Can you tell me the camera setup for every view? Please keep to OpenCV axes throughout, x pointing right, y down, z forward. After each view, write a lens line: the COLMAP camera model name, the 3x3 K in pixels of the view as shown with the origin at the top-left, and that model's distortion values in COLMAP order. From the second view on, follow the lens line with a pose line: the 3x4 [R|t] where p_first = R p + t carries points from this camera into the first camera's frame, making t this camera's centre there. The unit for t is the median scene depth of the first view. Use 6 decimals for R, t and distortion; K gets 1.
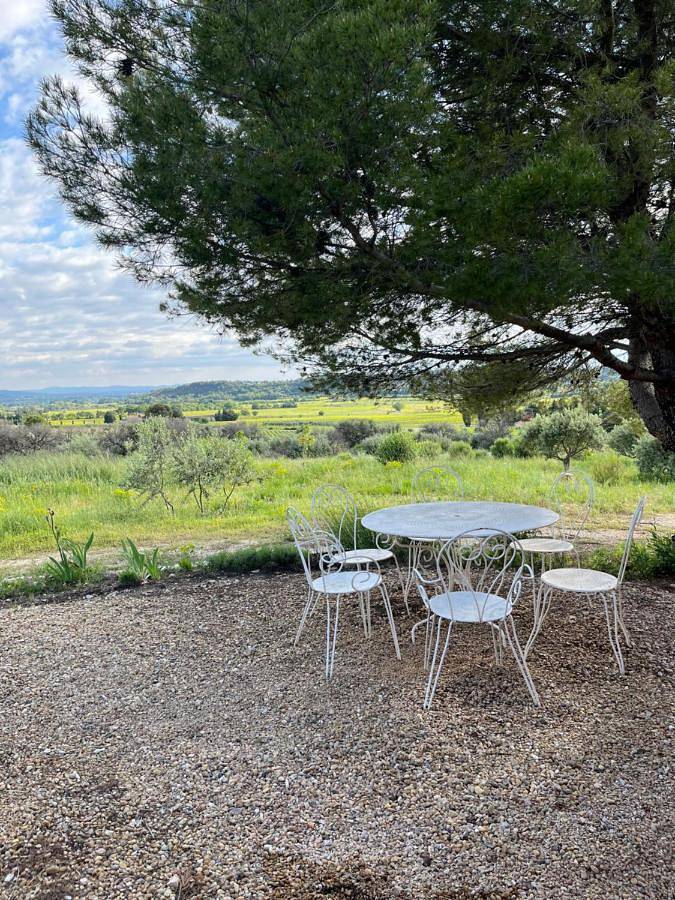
lens RADIAL K [[682.0, 0, 333.2], [0, 682.0, 453.4], [0, 0, 1]] dist [0.048954, -0.088268]
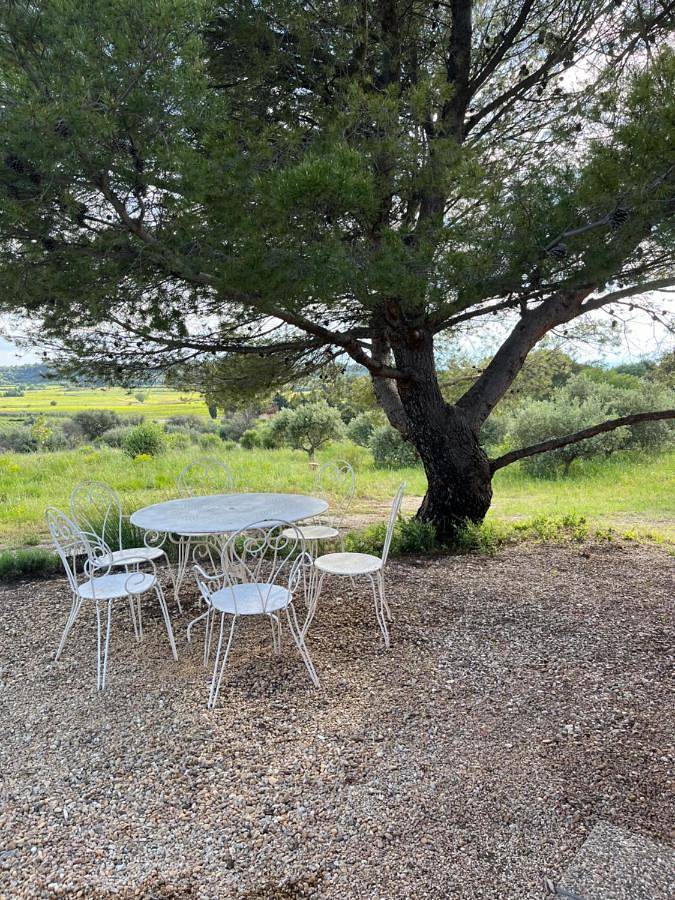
lens RADIAL K [[682.0, 0, 342.6], [0, 682.0, 454.2], [0, 0, 1]] dist [0.048954, -0.088268]
pose [[0.928133, -0.015810, 0.371913, -0.030746], [0.011060, 0.999828, 0.014901, -0.000071], [-0.372084, -0.009717, 0.928148, 0.018834]]
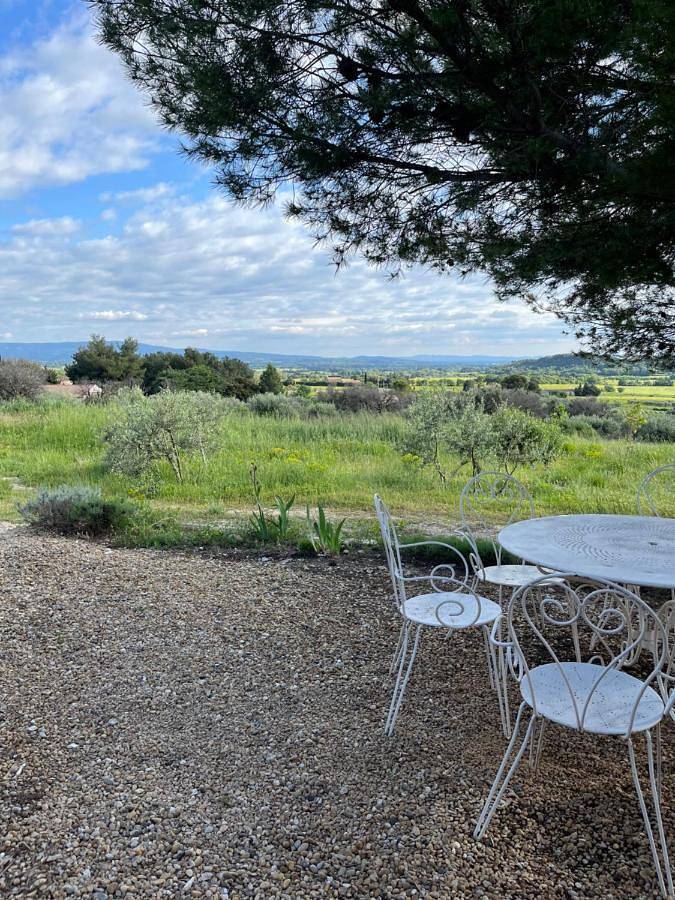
lens RADIAL K [[682.0, 0, 335.1], [0, 682.0, 451.0], [0, 0, 1]] dist [0.048954, -0.088268]
pose [[0.870568, 0.102885, -0.481172, 0.188912], [-0.084420, 0.994626, 0.059935, -0.005021], [0.484753, -0.011557, 0.874575, 0.253231]]
